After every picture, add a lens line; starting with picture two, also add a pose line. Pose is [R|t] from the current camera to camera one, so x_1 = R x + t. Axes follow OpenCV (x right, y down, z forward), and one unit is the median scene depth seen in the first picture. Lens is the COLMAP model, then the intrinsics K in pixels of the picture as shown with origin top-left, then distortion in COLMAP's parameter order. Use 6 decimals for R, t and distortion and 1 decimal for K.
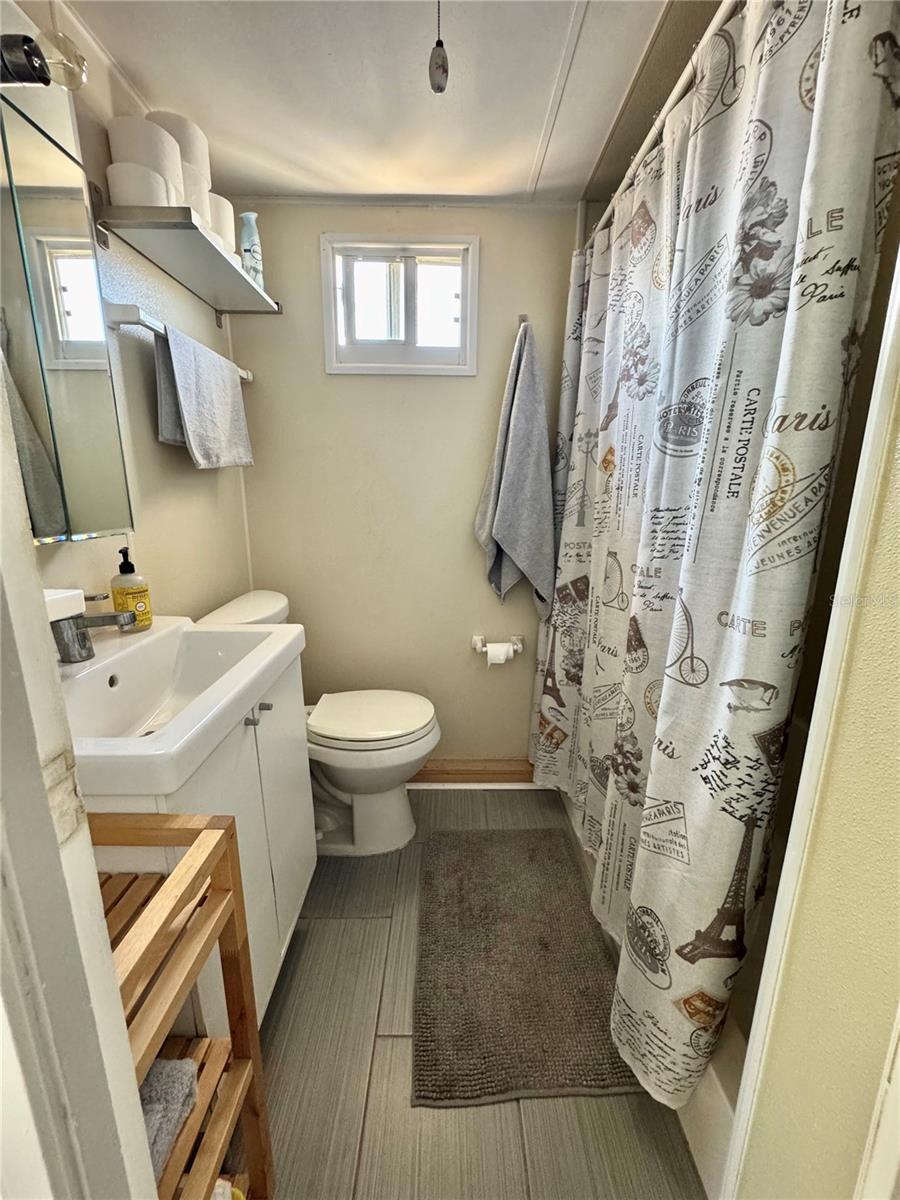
lens RADIAL K [[481.4, 0, 454.0], [0, 481.4, 605.1], [0, 0, 1]] dist [-0.001710, 0.000101]
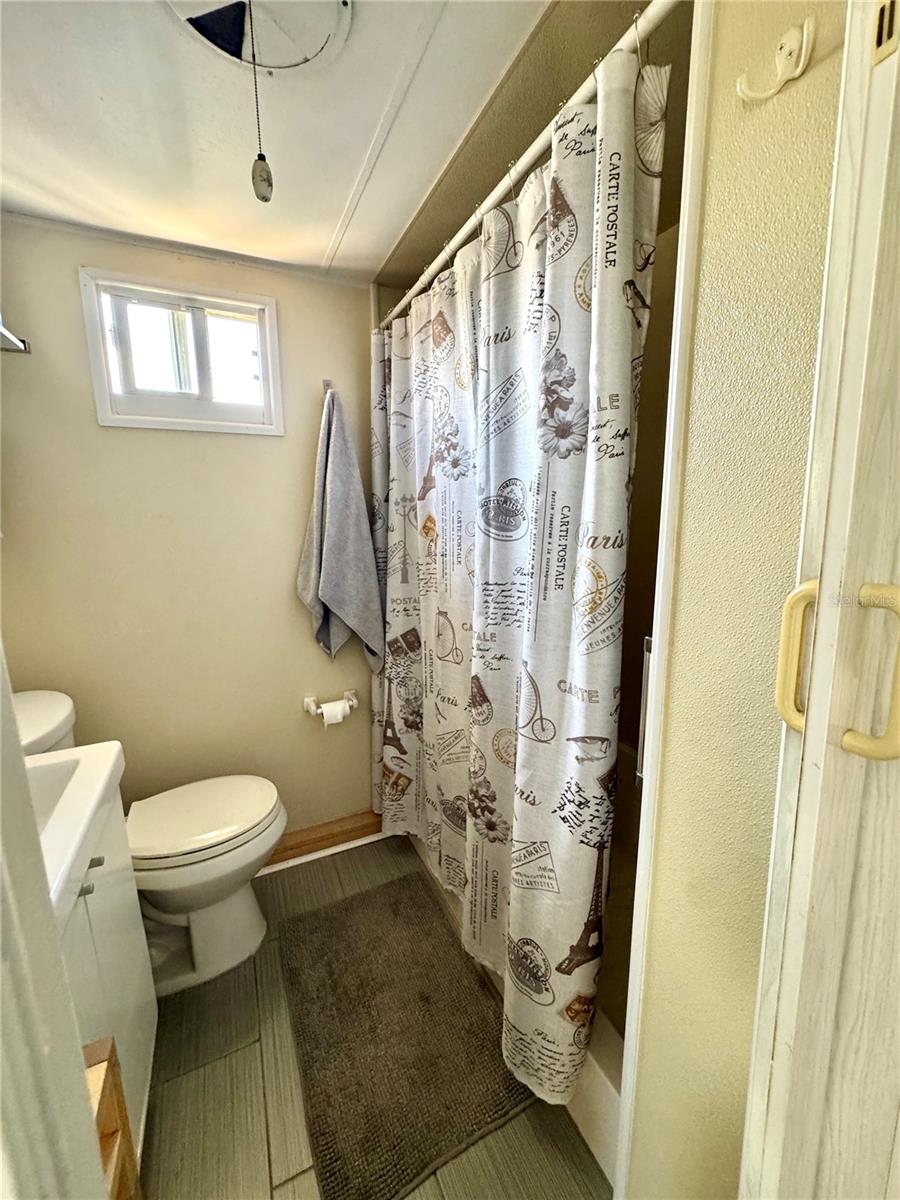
lens RADIAL K [[481.4, 0, 454.0], [0, 481.4, 605.1], [0, 0, 1]] dist [-0.001710, 0.000101]
pose [[0.906094, -0.095703, 0.412109, -0.112489], [0.112353, 0.993535, -0.016301, -0.118636], [-0.407885, 0.061072, 0.910989, -0.012707]]
